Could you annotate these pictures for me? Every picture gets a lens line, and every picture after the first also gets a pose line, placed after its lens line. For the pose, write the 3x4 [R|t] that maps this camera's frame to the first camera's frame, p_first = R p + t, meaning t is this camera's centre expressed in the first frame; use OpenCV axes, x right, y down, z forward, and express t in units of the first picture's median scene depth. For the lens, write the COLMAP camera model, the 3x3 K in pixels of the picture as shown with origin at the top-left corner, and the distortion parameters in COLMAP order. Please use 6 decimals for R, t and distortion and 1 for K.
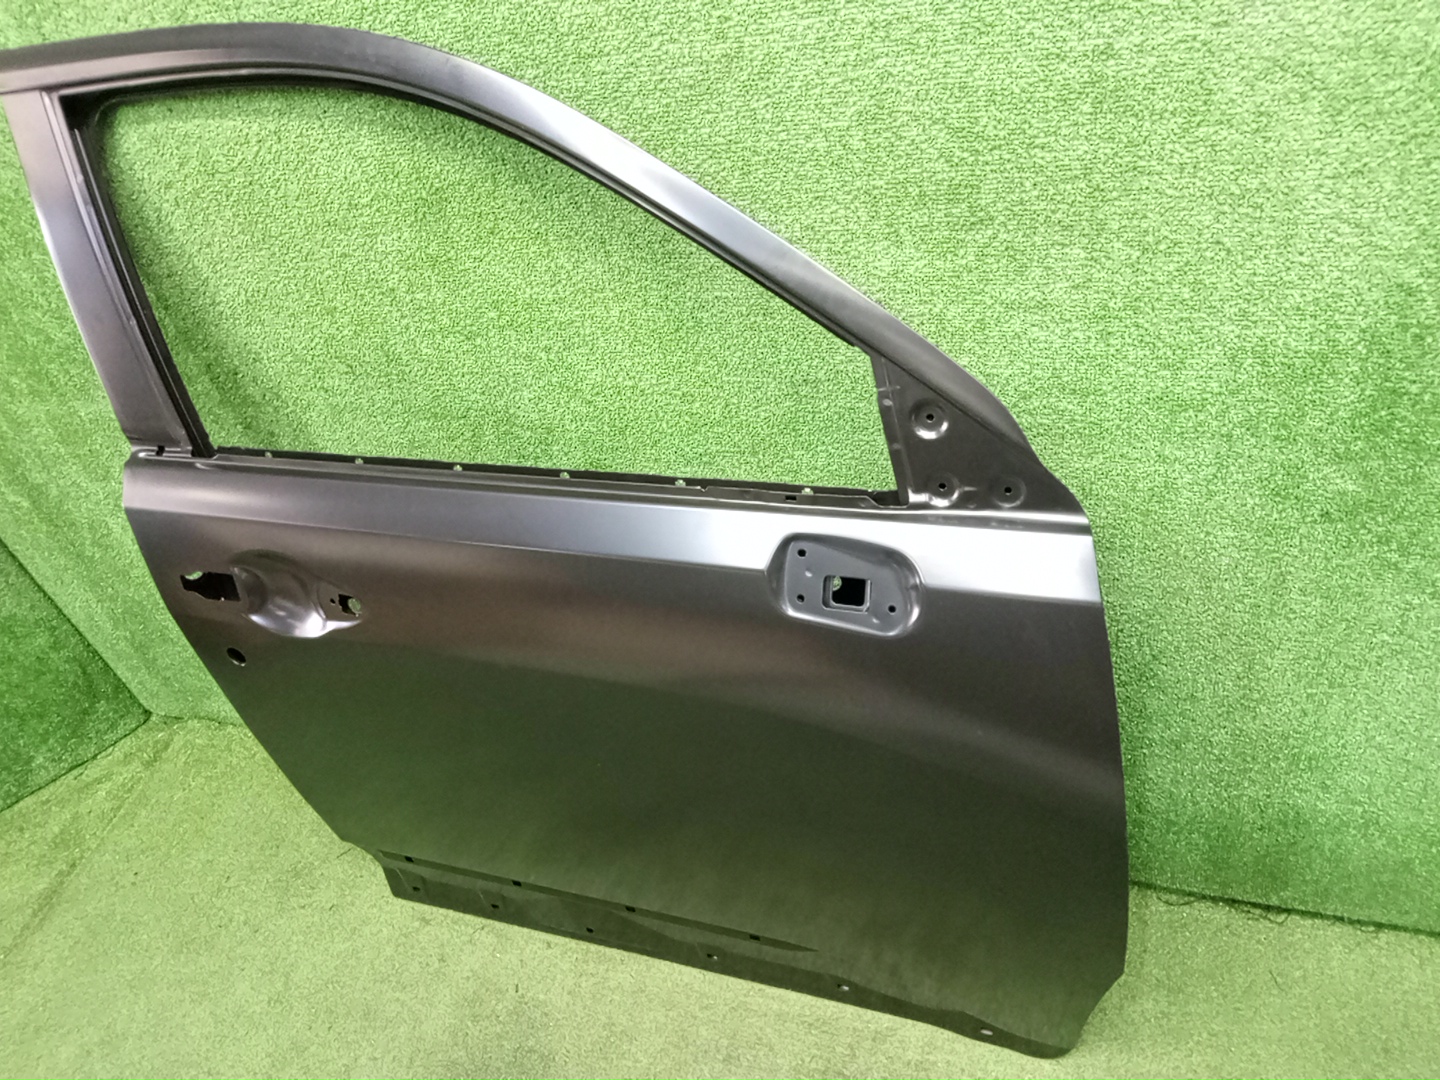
lens RADIAL K [[1070.4, 0, 708.5], [0, 1070.4, 529.0], [0, 0, 1]] dist [0.039588, -0.071154]
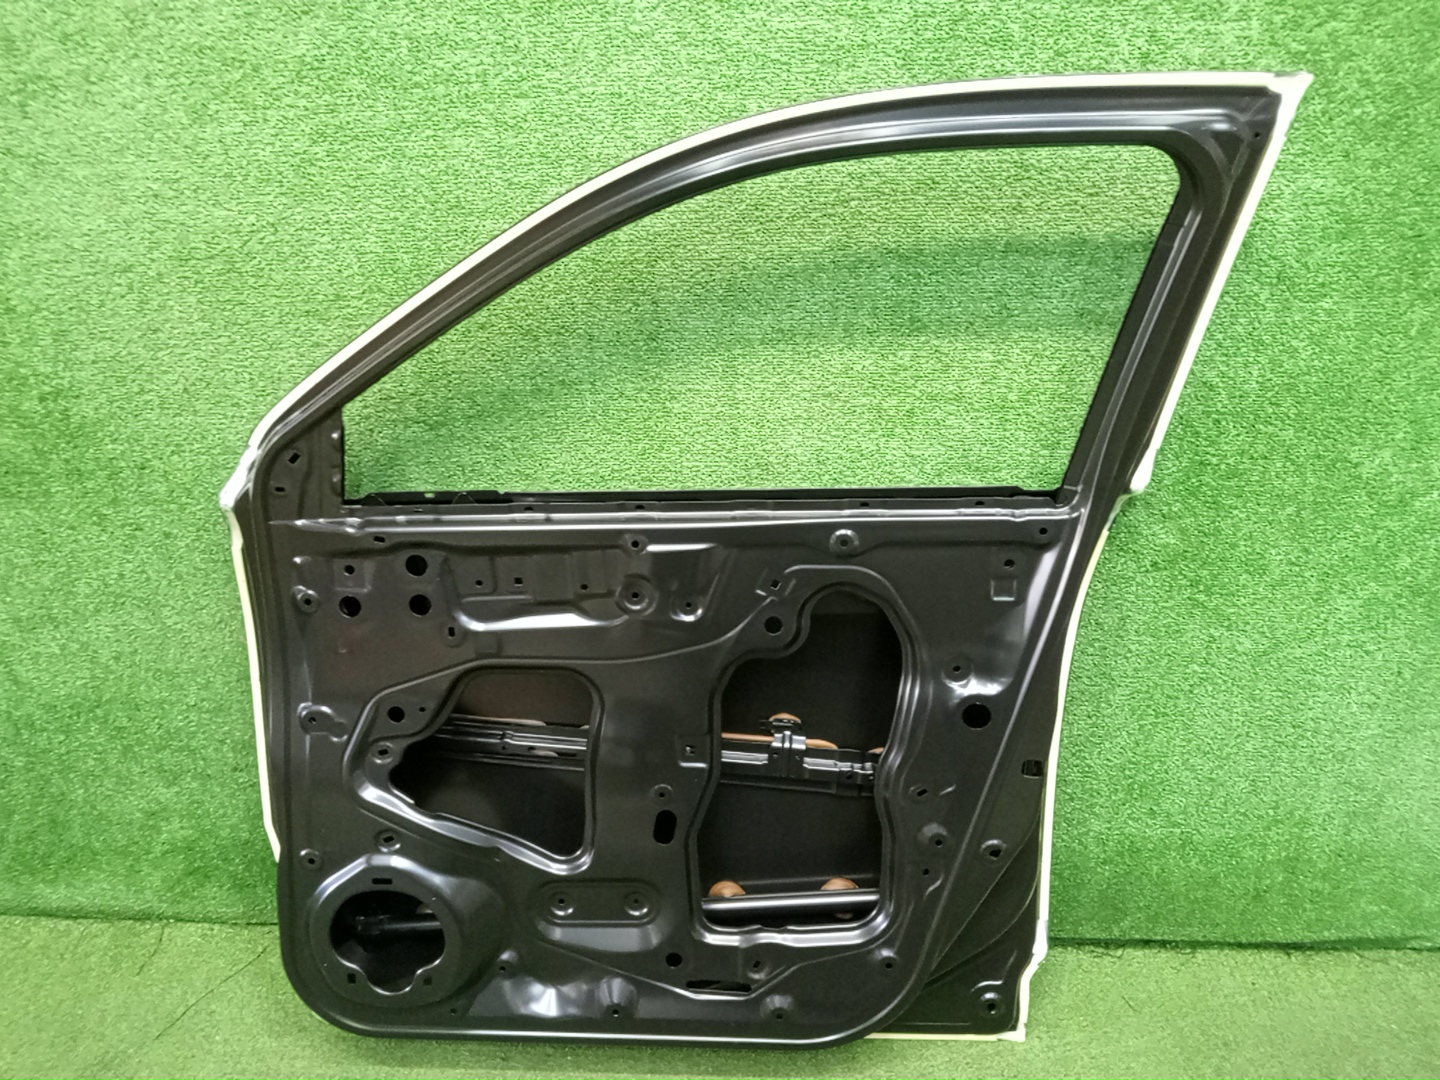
lens RADIAL K [[1070.4, 0, 717.6], [0, 1070.4, 520.9], [0, 0, 1]] dist [0.039588, -0.071154]
pose [[0.948097, 0.025967, 0.316920, -0.349863], [0.050156, 0.971972, -0.229685, 0.206406], [-0.314001, 0.233659, 0.920221, -0.060637]]
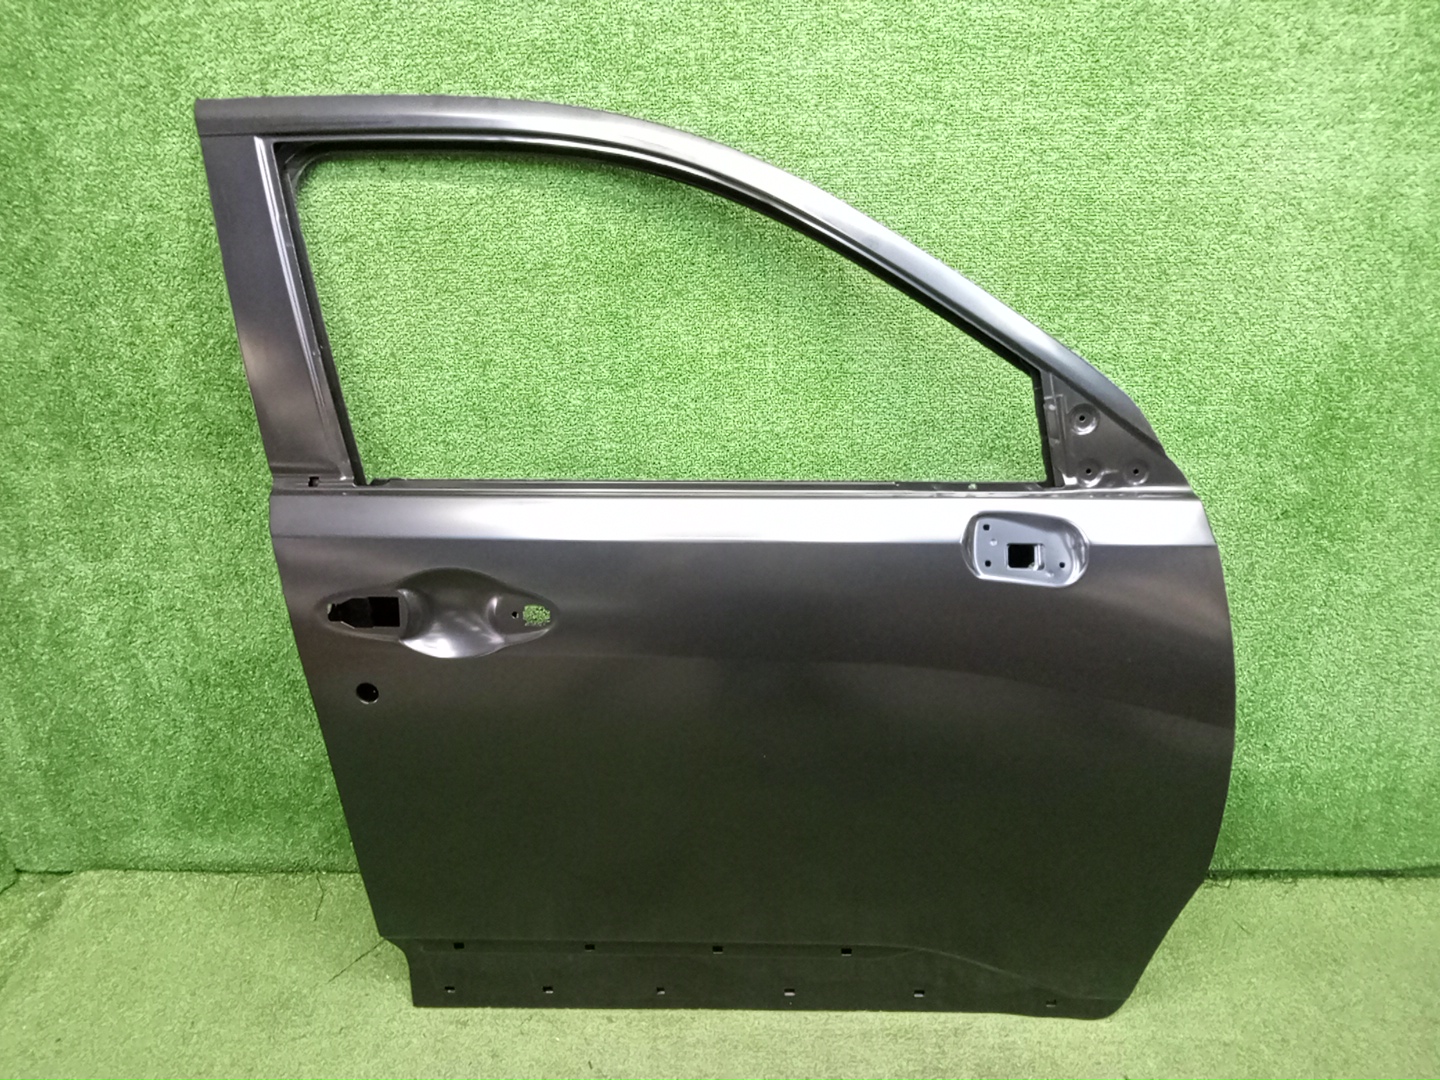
lens RADIAL K [[1070.4, 0, 708.7], [0, 1070.4, 524.3], [0, 0, 1]] dist [0.039588, -0.071154]
pose [[0.938732, 0.022705, 0.343900, -0.635868], [0.062857, 0.969814, -0.235607, 0.287449], [-0.338868, 0.242789, 0.908968, -0.047982]]
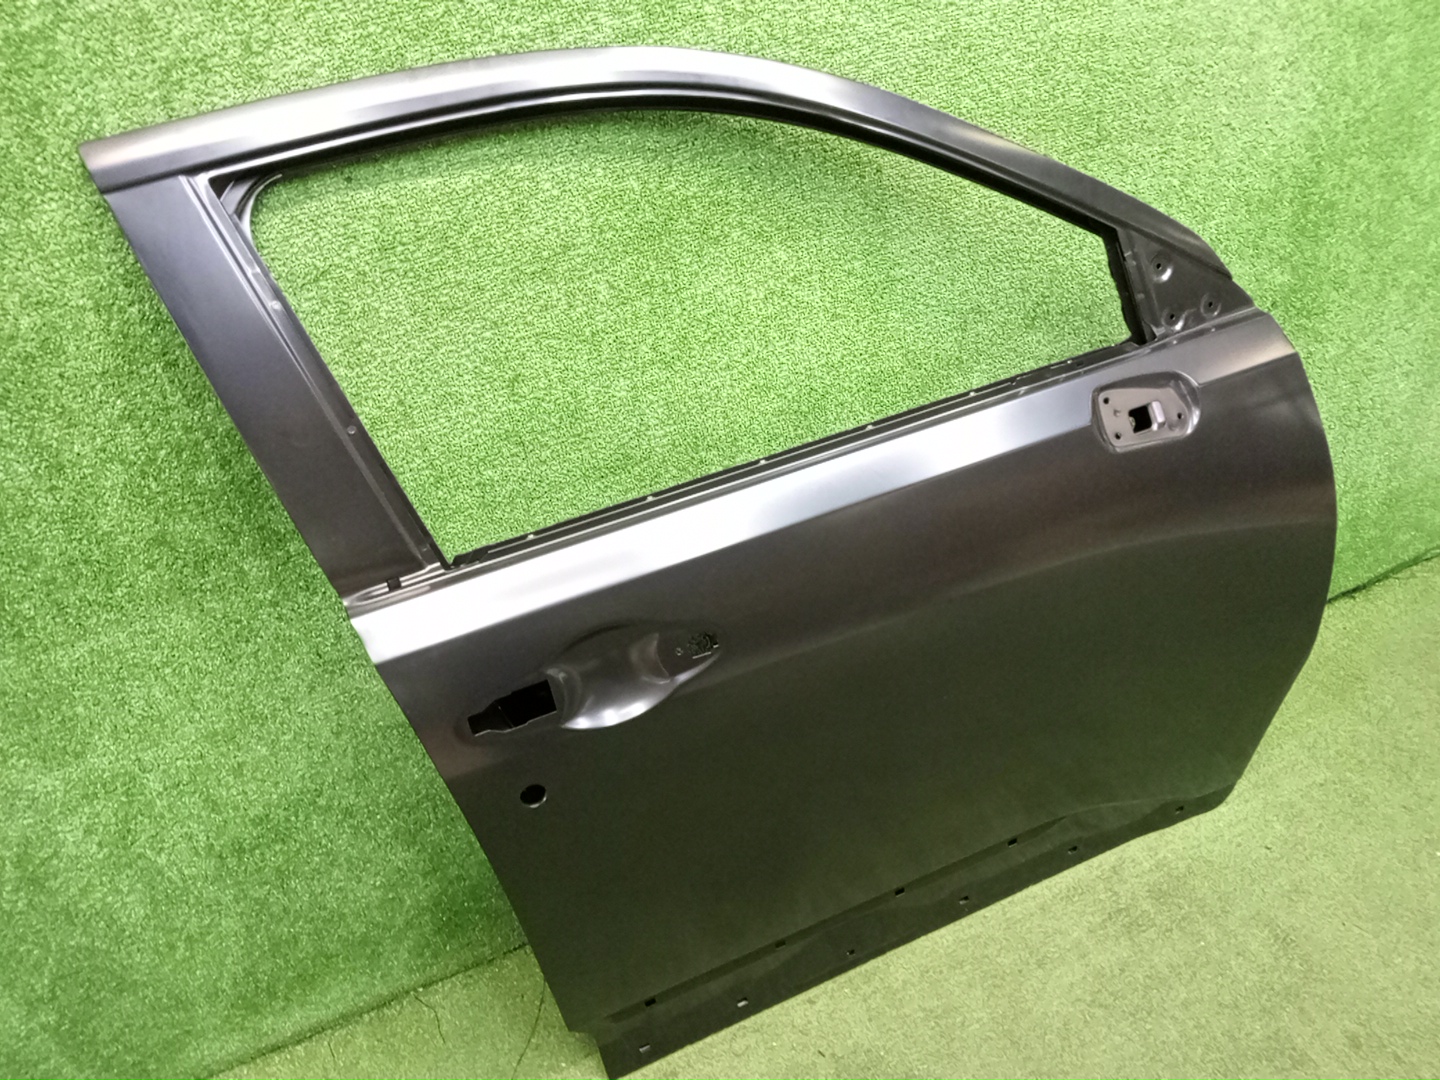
lens RADIAL K [[1070.4, 0, 707.3], [0, 1070.4, 531.5], [0, 0, 1]] dist [0.039588, -0.071154]
pose [[0.760122, -0.298943, 0.576929, -0.988293], [0.404629, 0.912491, -0.060293, 0.047145], [-0.508419, 0.279272, 0.814566, 0.251068]]
